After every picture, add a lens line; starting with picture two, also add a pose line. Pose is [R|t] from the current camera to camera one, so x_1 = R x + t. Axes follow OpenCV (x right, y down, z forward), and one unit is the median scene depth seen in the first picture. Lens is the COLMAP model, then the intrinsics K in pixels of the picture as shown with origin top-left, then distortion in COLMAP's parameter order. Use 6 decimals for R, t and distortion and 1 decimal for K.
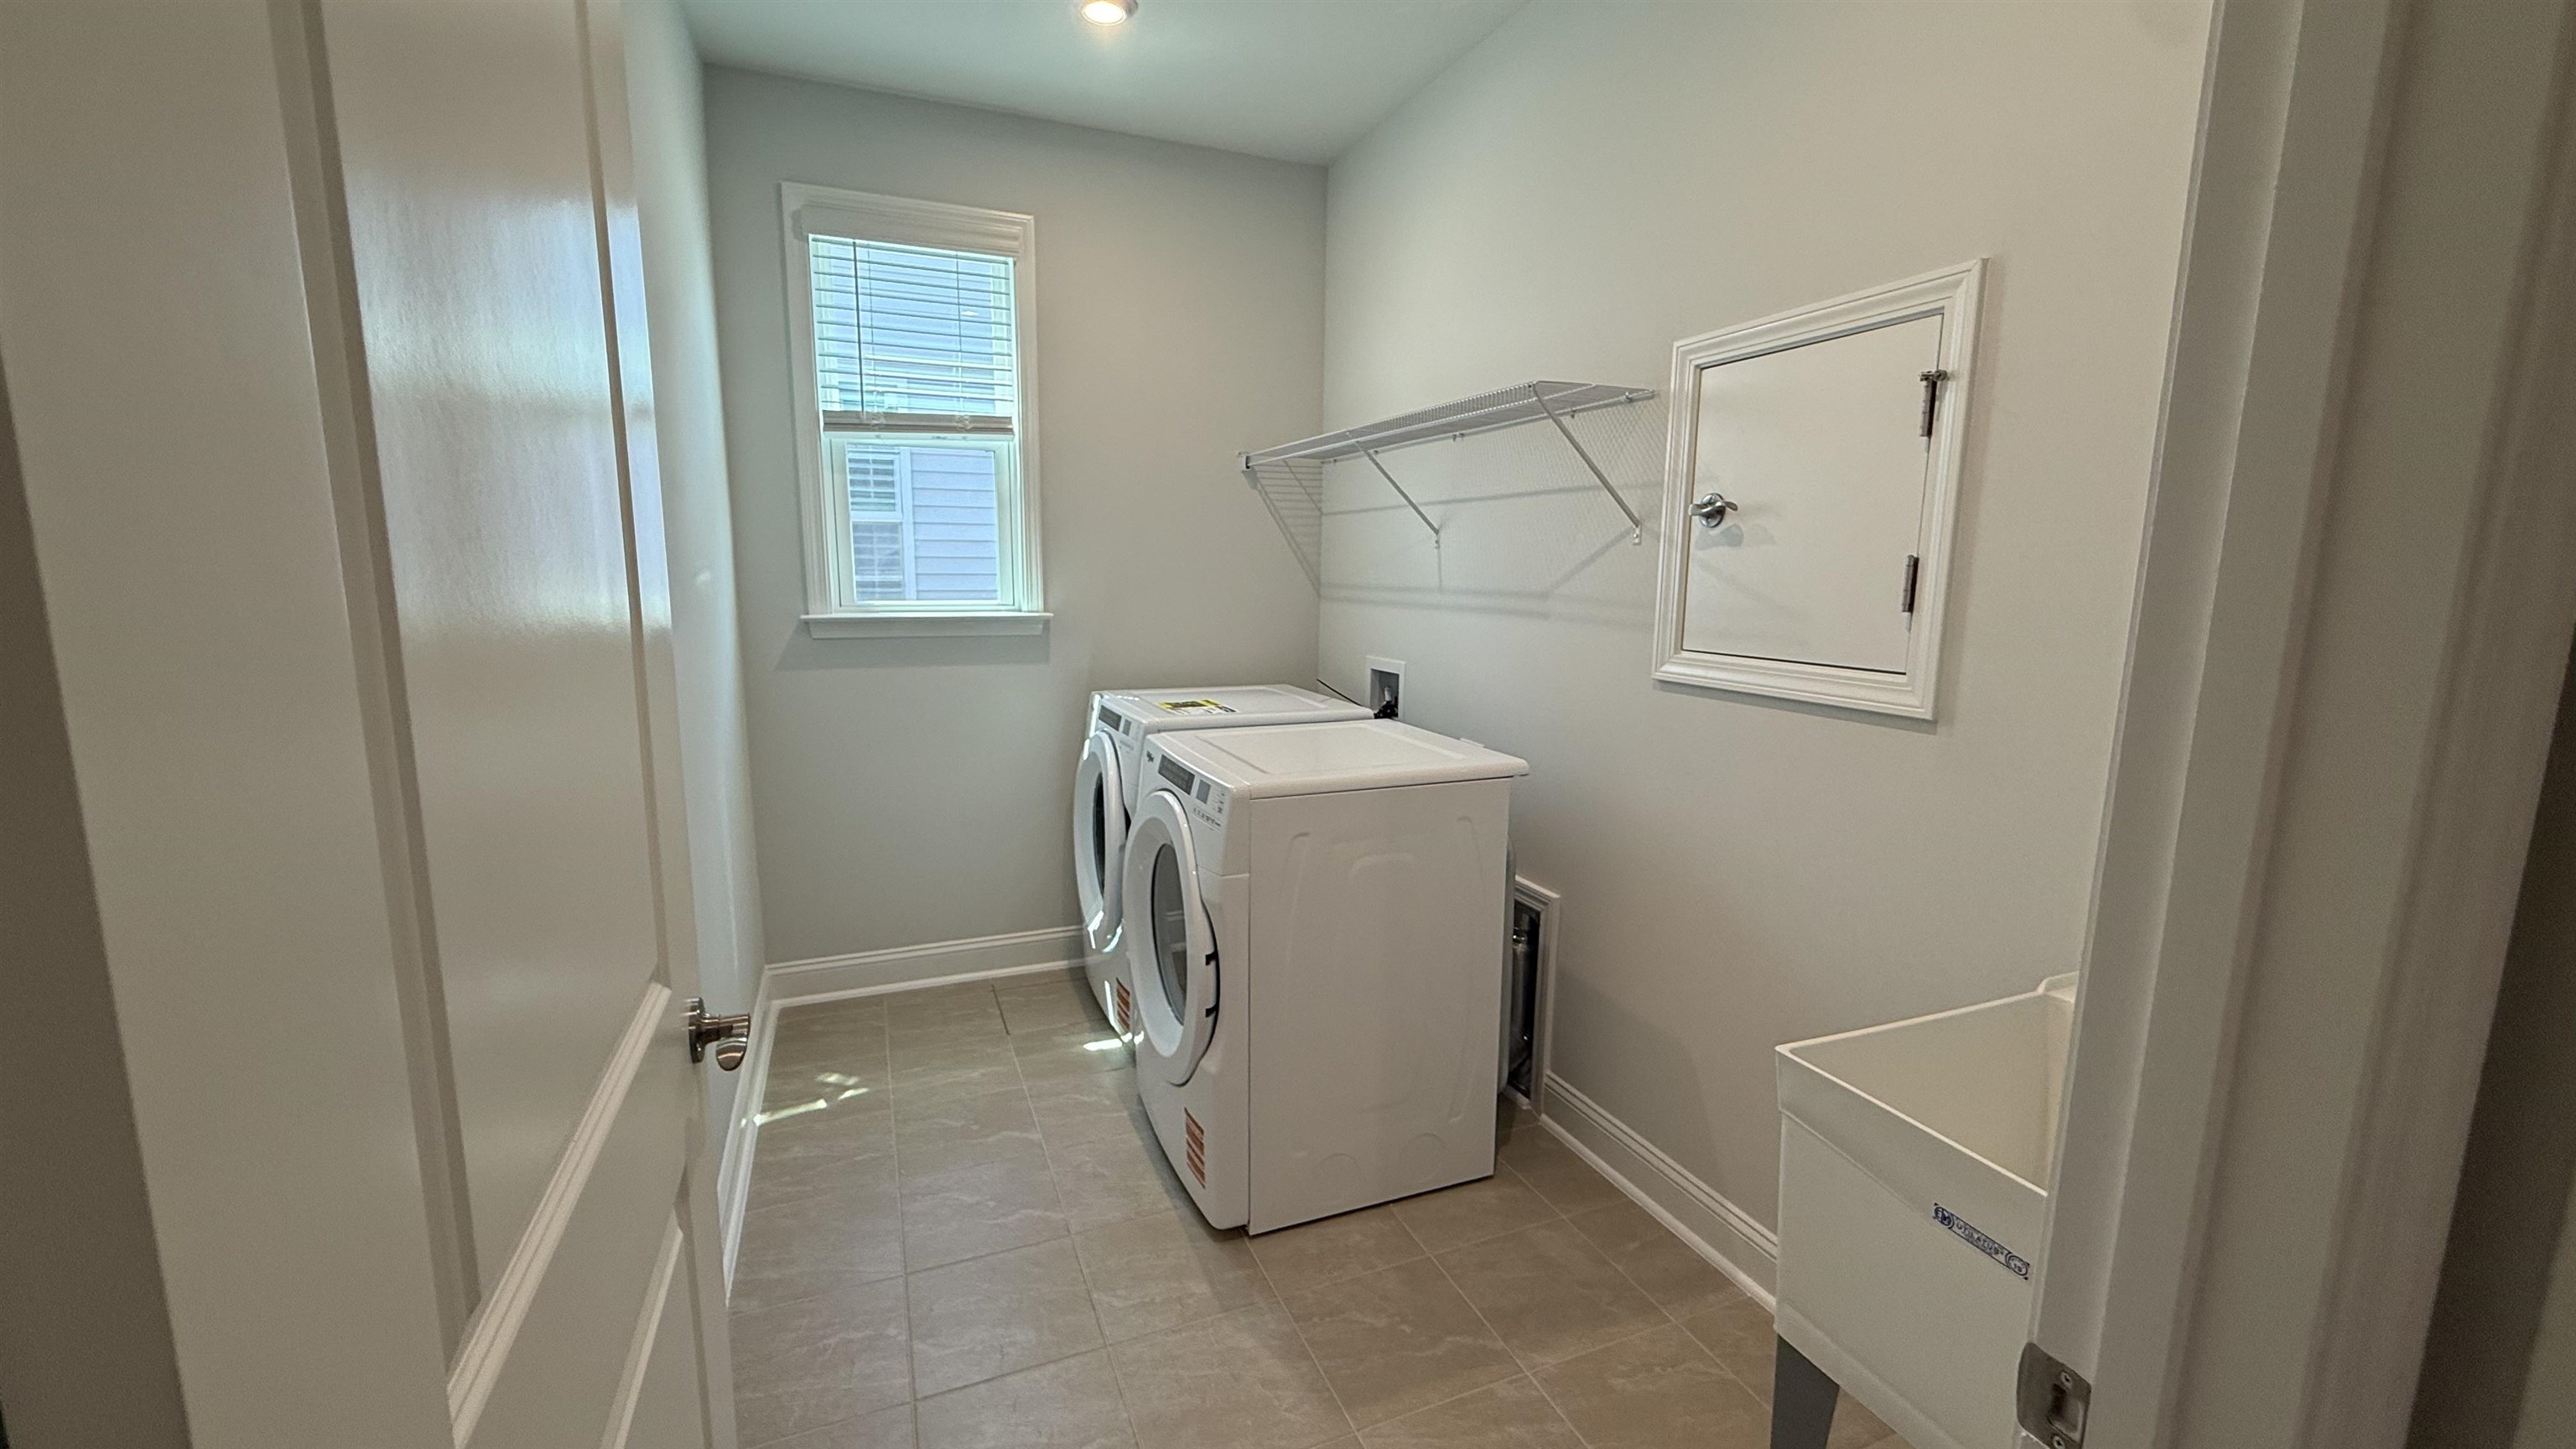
lens RADIAL K [[1036.3, 0, 1288.0], [0, 1036.3, 724.5], [0, 0, 1]] dist [0.001859, 0.000223]
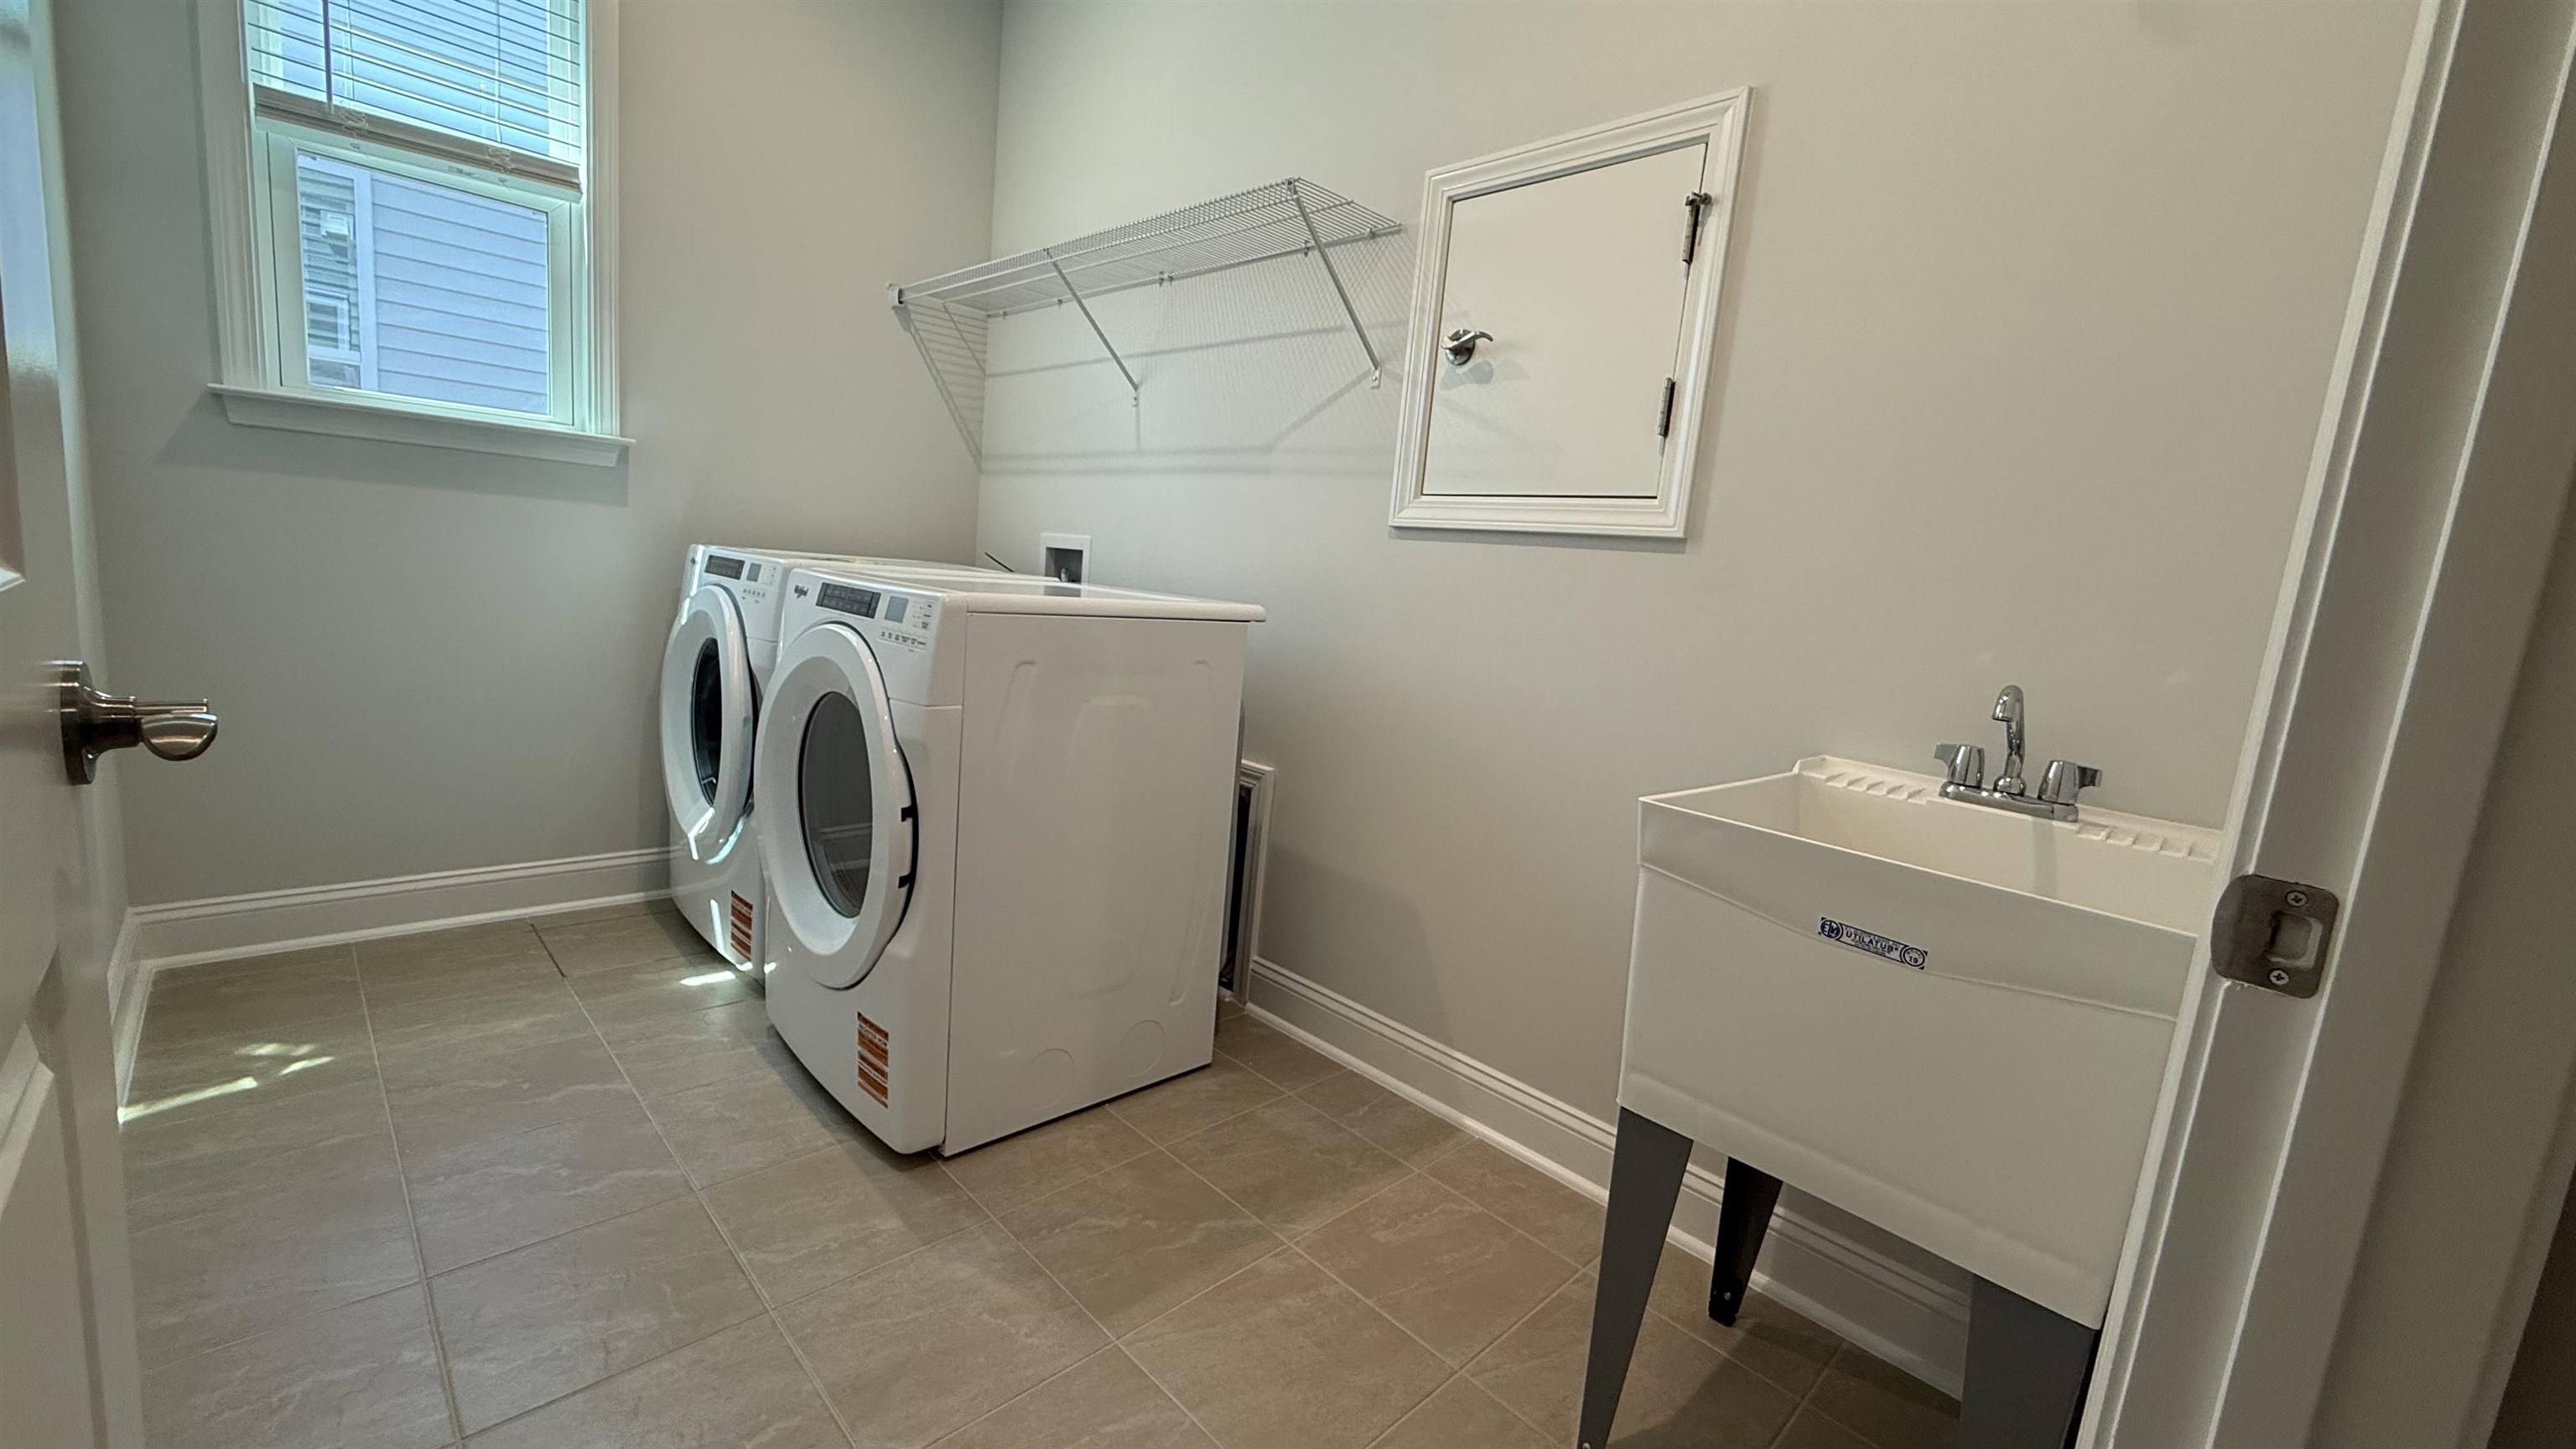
lens RADIAL K [[1032.6, 0, 1288.0], [0, 1032.6, 724.5], [0, 0, 1]] dist [0.000877, 0.000348]
pose [[0.923360, 0.016470, 0.383581, -0.101408], [-0.021120, 0.999746, 0.007915, 0.133483], [-0.383353, -0.015410, 0.923473, 0.141200]]
